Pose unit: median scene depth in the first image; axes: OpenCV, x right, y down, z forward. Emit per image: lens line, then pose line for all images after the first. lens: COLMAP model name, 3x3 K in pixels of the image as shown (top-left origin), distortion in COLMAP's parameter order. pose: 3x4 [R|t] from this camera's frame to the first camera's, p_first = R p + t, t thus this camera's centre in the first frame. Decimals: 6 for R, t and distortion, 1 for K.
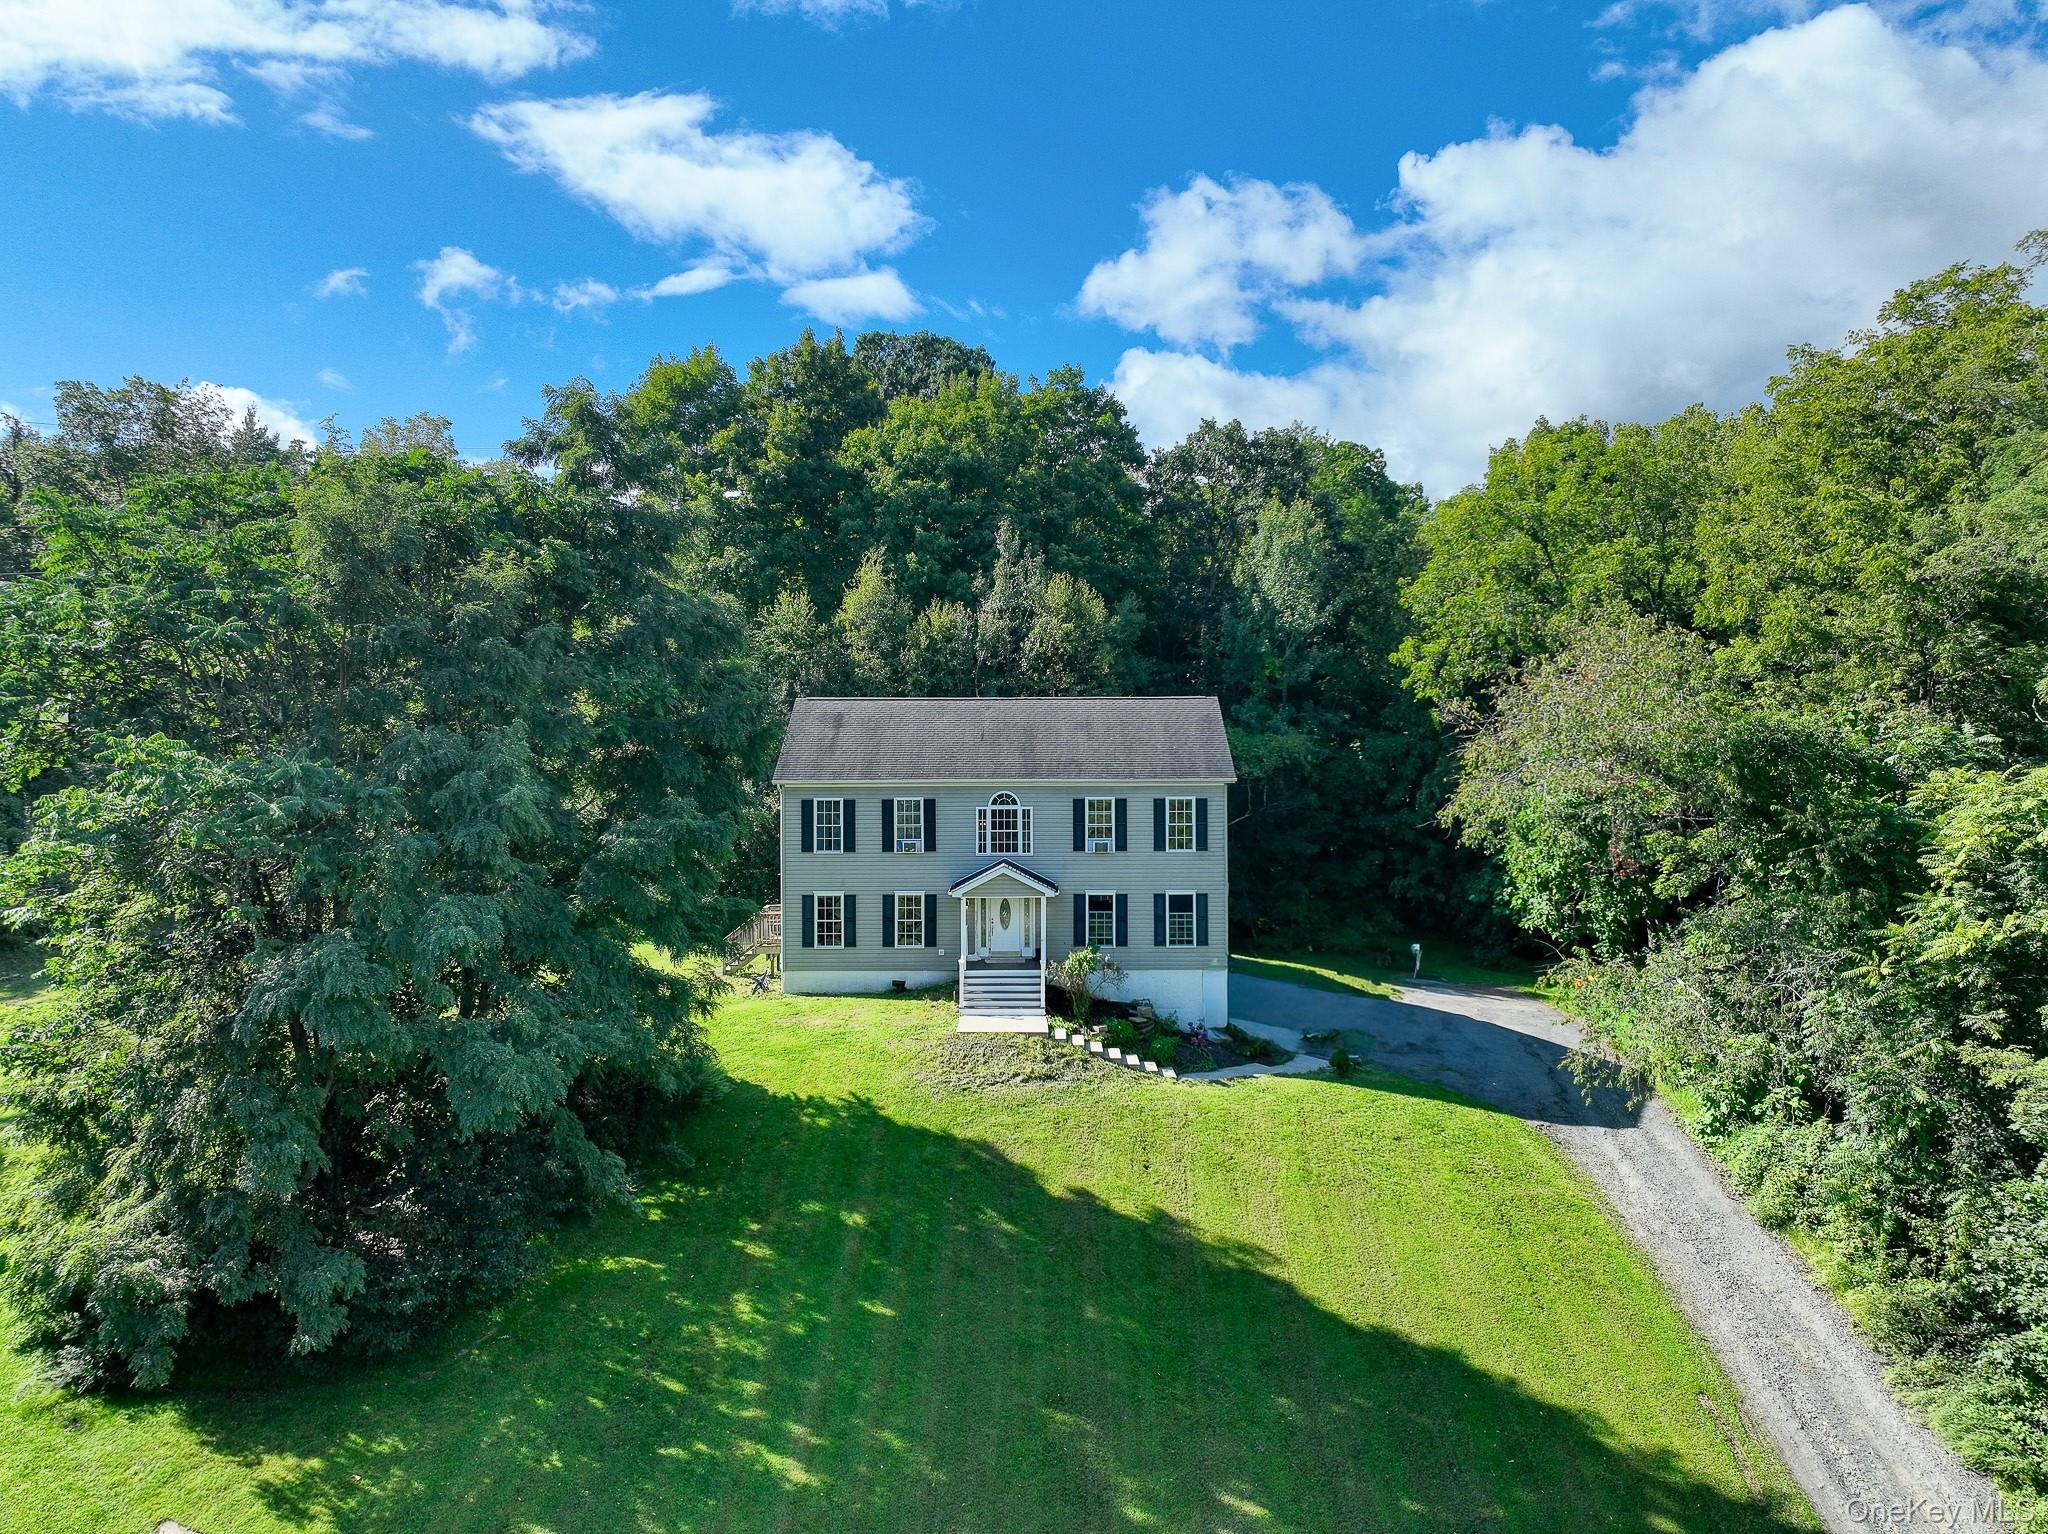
lens RADIAL K [[1453.6, 0, 1032.1], [0, 1453.6, 739.0], [0, 0, 1]] dist [-0.003214, 0.017001]
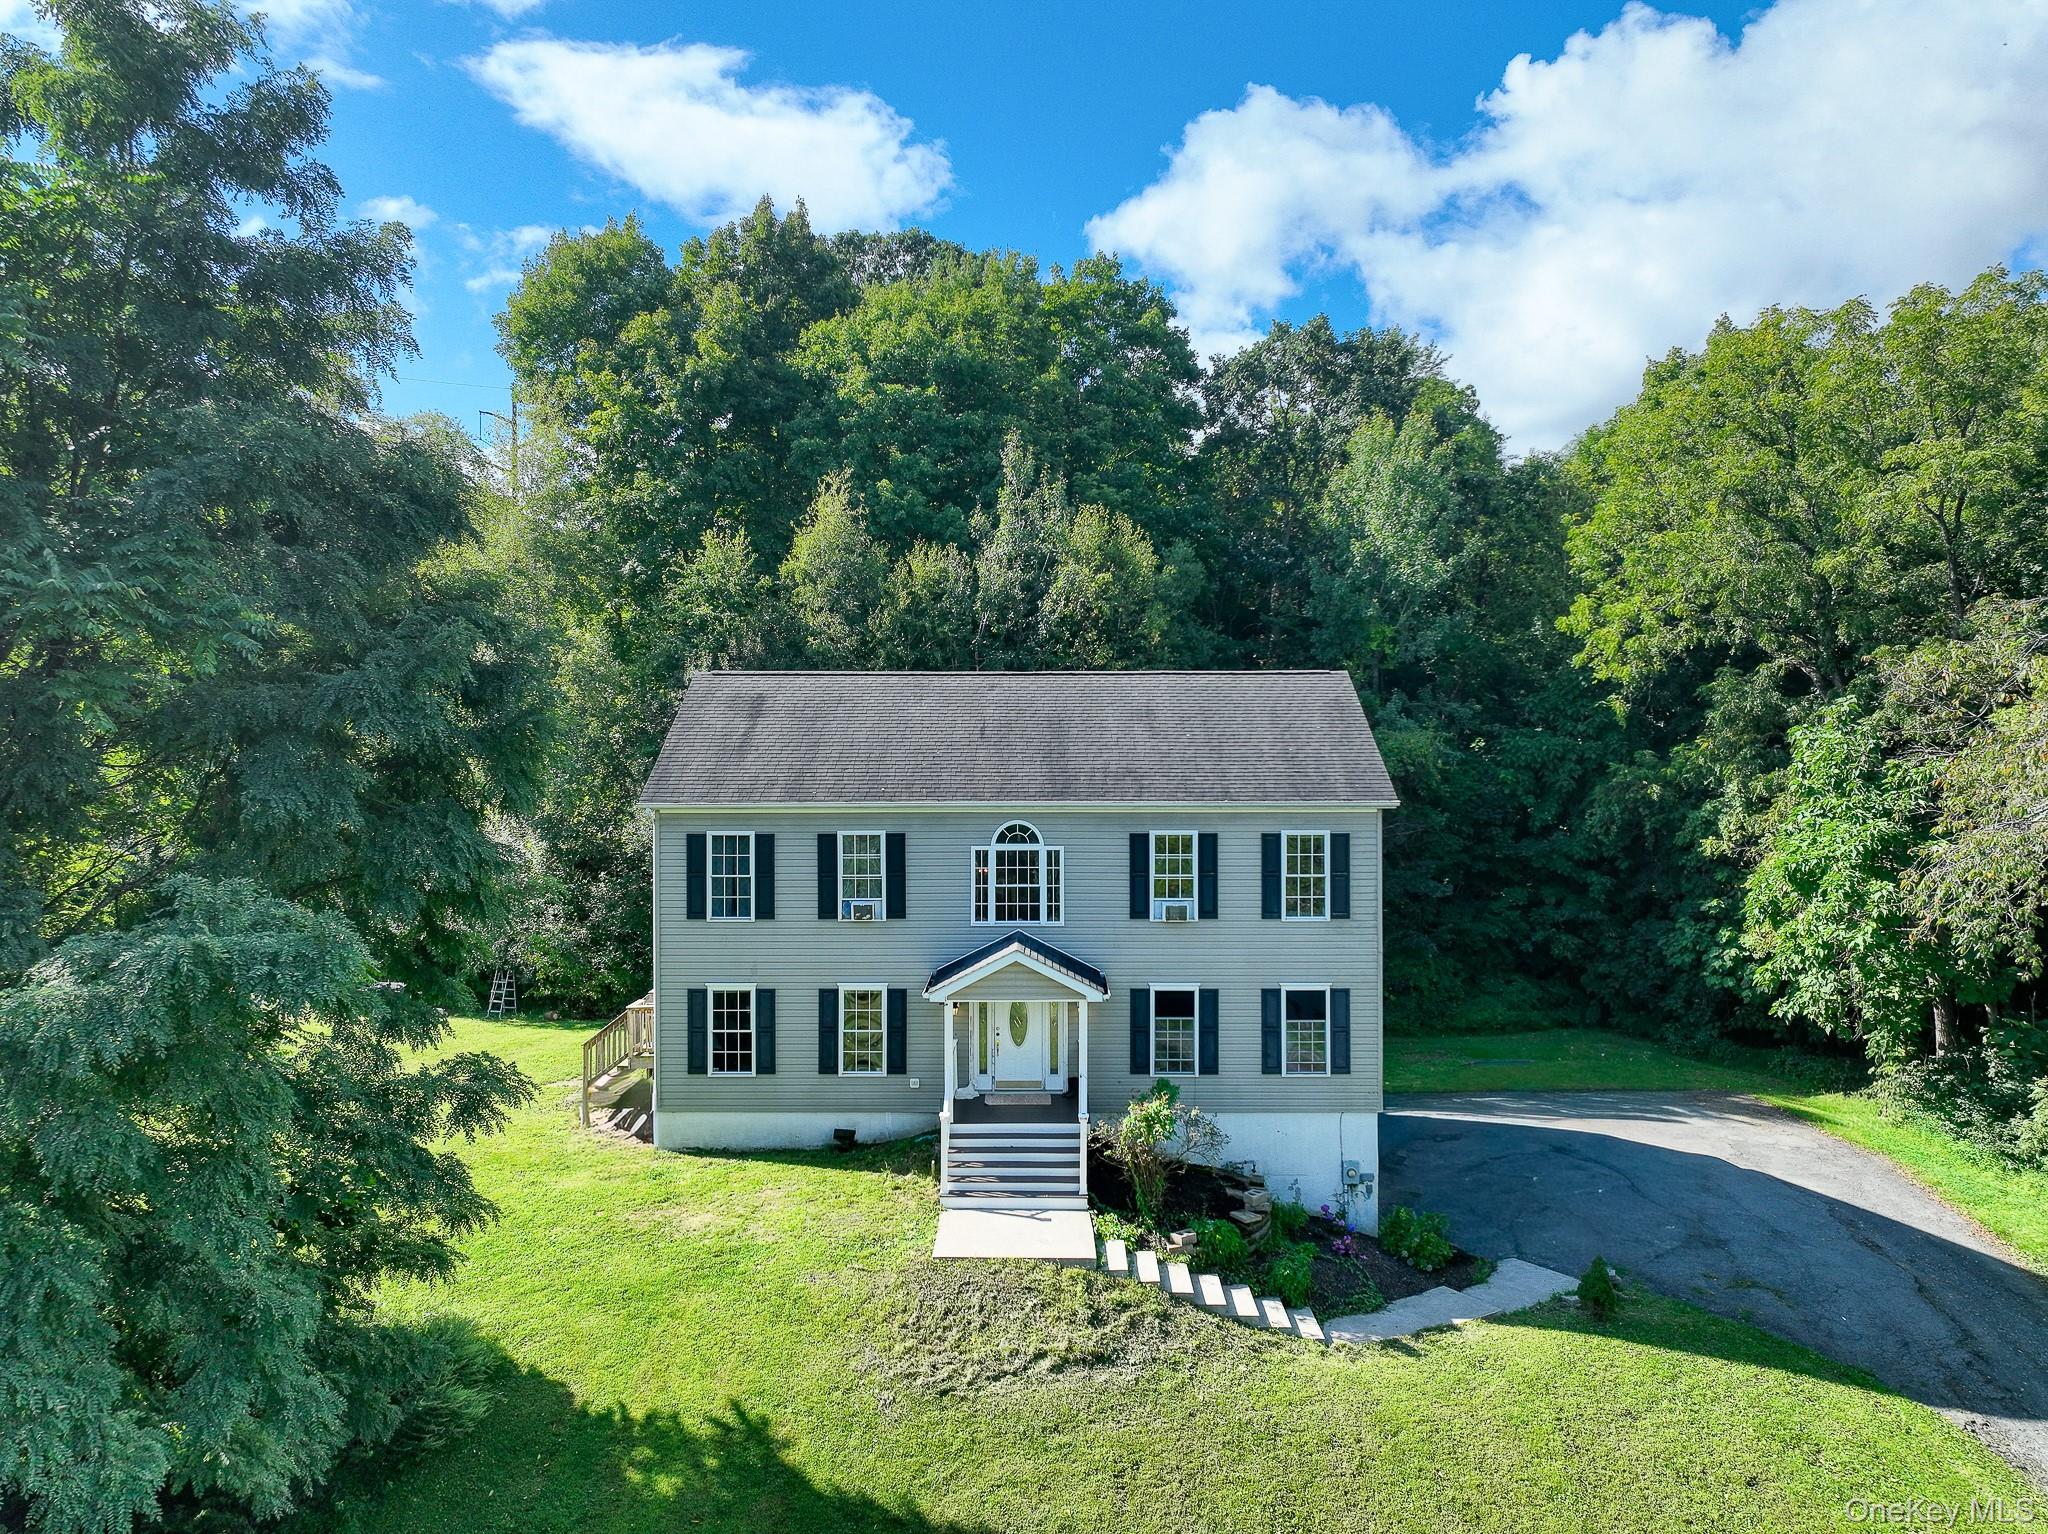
lens RADIAL K [[1453.6, 0, 1035.6], [0, 1453.6, 754.4], [0, 0, 1]] dist [-0.003214, 0.017001]
pose [[0.999993, 0.002341, -0.002954, -0.009815], [-0.002304, 0.999921, 0.012366, 0.000341], [0.002983, -0.012360, 0.999919, 0.387880]]
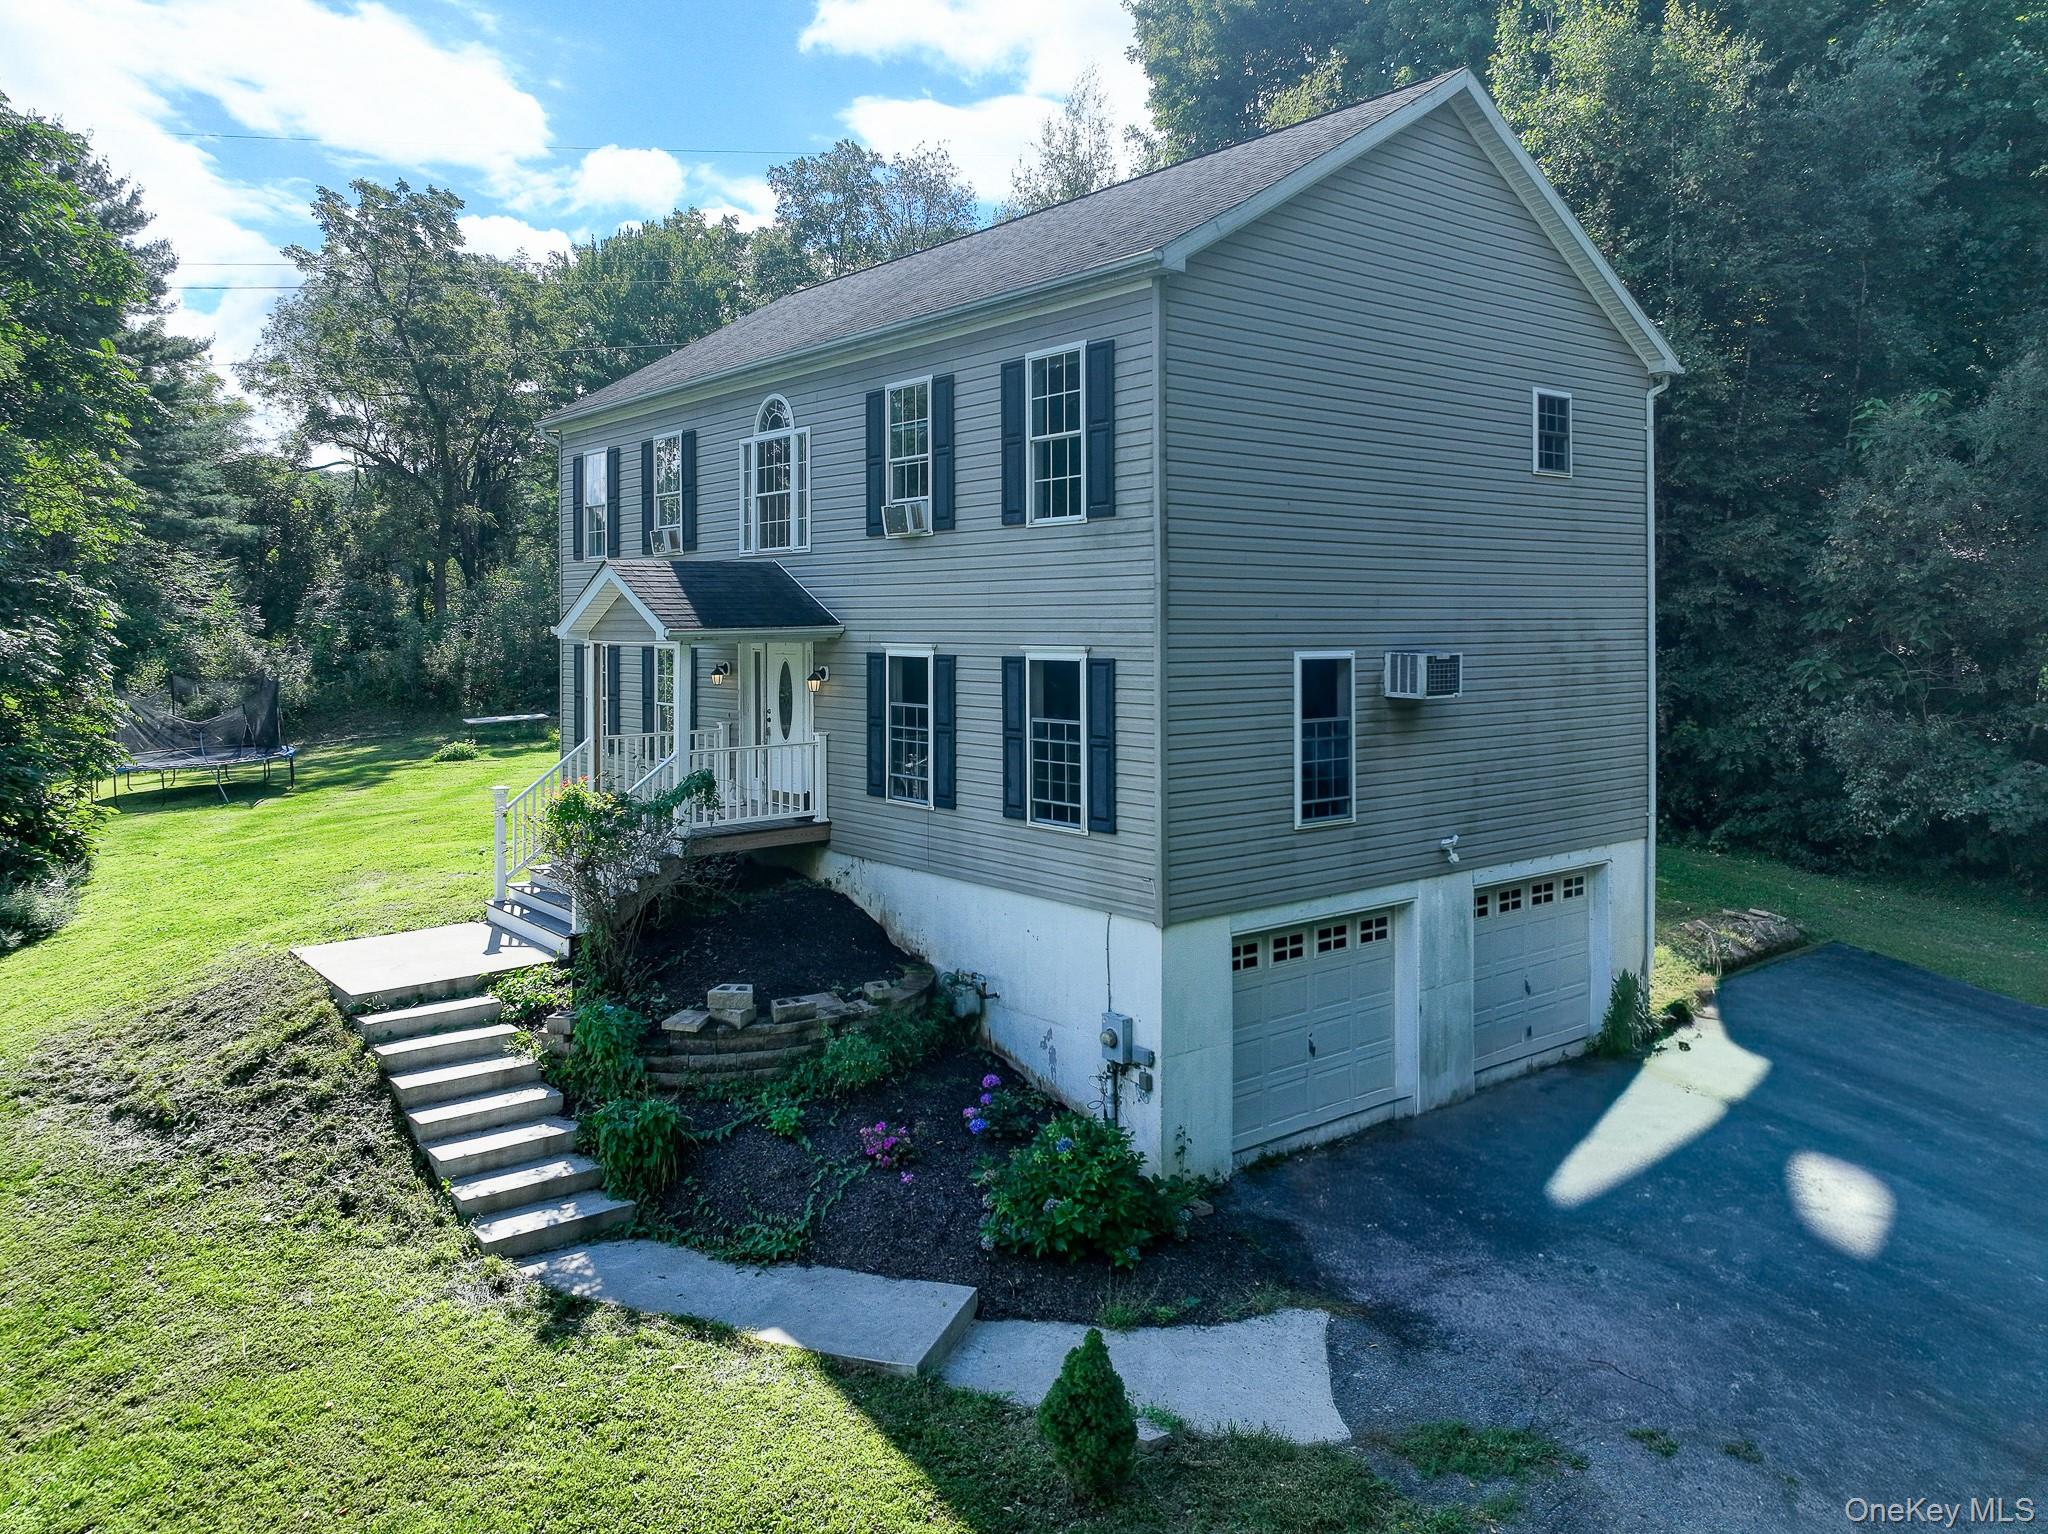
lens RADIAL K [[1453.6, 0, 1026.5], [0, 1453.6, 674.0], [0, 0, 1]] dist [-0.003214, 0.017001]
pose [[0.635910, 0.031856, -0.771106, 0.337712], [0.005929, 0.998917, 0.046157, 0.094925], [0.771741, -0.033924, 0.635032, 0.794603]]
